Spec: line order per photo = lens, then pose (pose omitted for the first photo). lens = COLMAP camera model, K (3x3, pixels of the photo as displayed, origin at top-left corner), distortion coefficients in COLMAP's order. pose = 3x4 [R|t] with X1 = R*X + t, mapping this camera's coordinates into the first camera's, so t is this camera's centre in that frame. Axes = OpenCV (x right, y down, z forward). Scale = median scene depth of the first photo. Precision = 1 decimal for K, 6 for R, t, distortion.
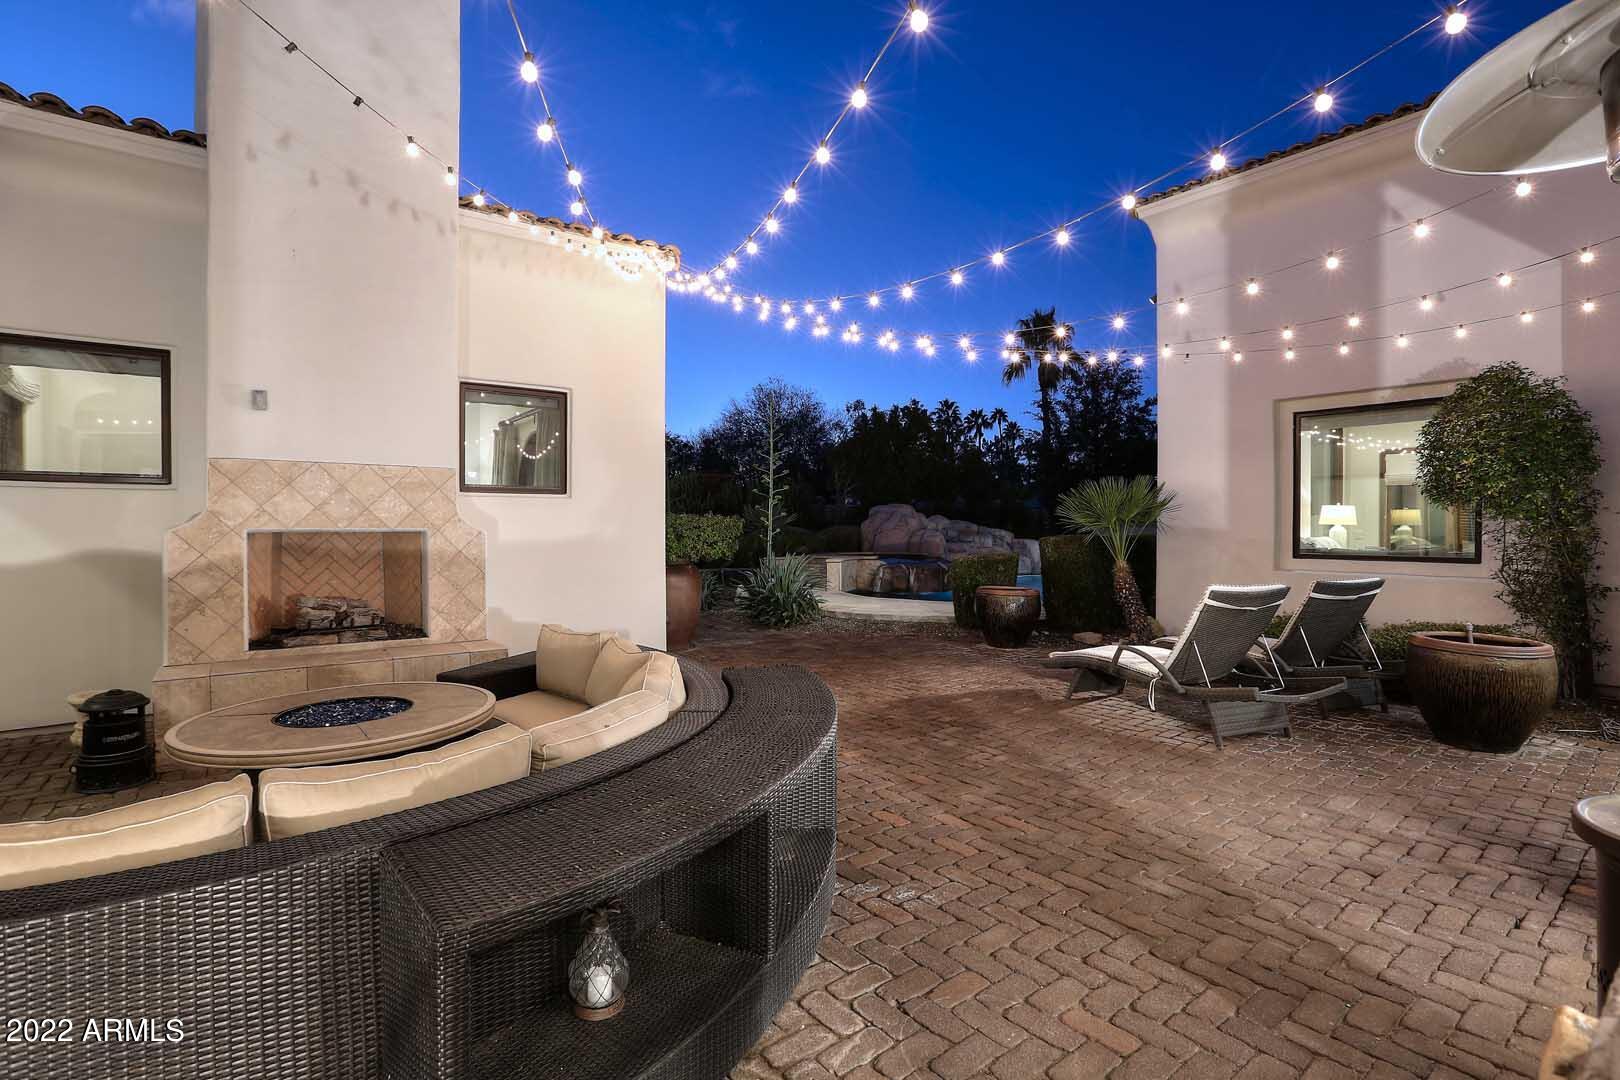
lens RADIAL K [[744.8, 0, 811.7], [0, 744.8, 537.9], [0, 0, 1]] dist [-0.024530, 0.001812]
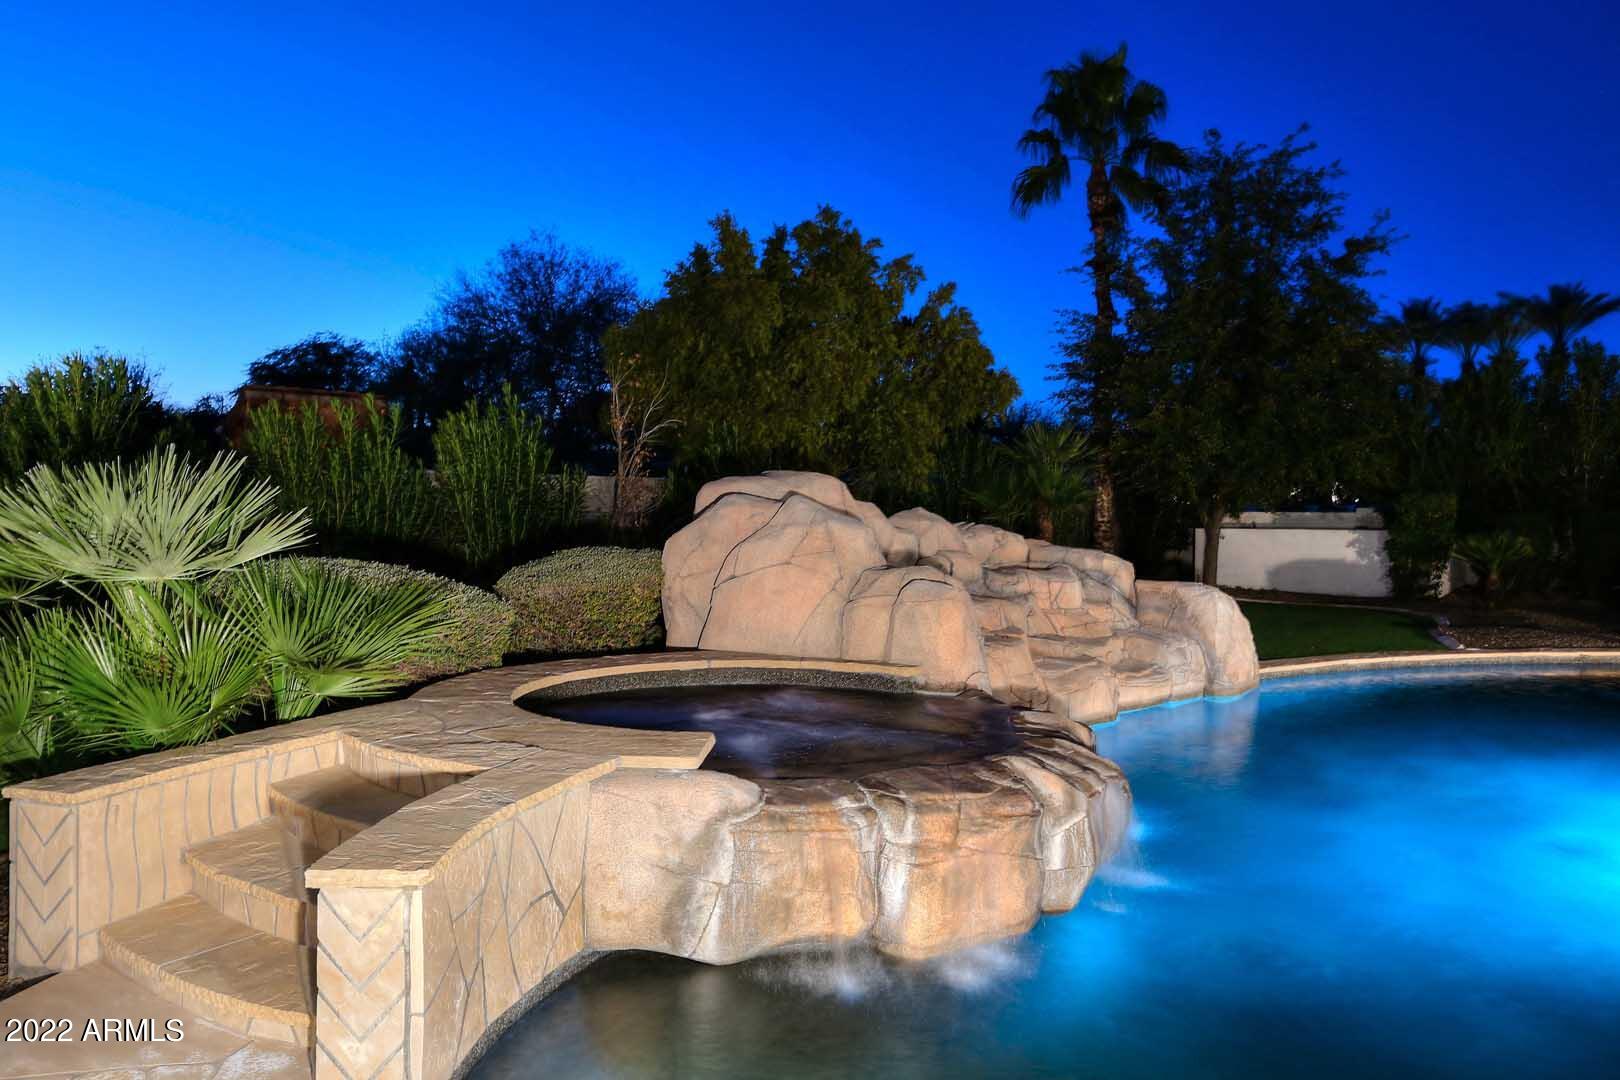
lens RADIAL K [[1216.3, 0, 810.4], [0, 1216.3, 536.4], [0, 0, 1]] dist [0.001538, 0.000277]
pose [[0.989425, 0.001687, 0.145036, 0.033505], [-0.002330, 0.999988, 0.004264, -0.014375], [-0.145027, -0.004557, 0.989417, 0.335671]]
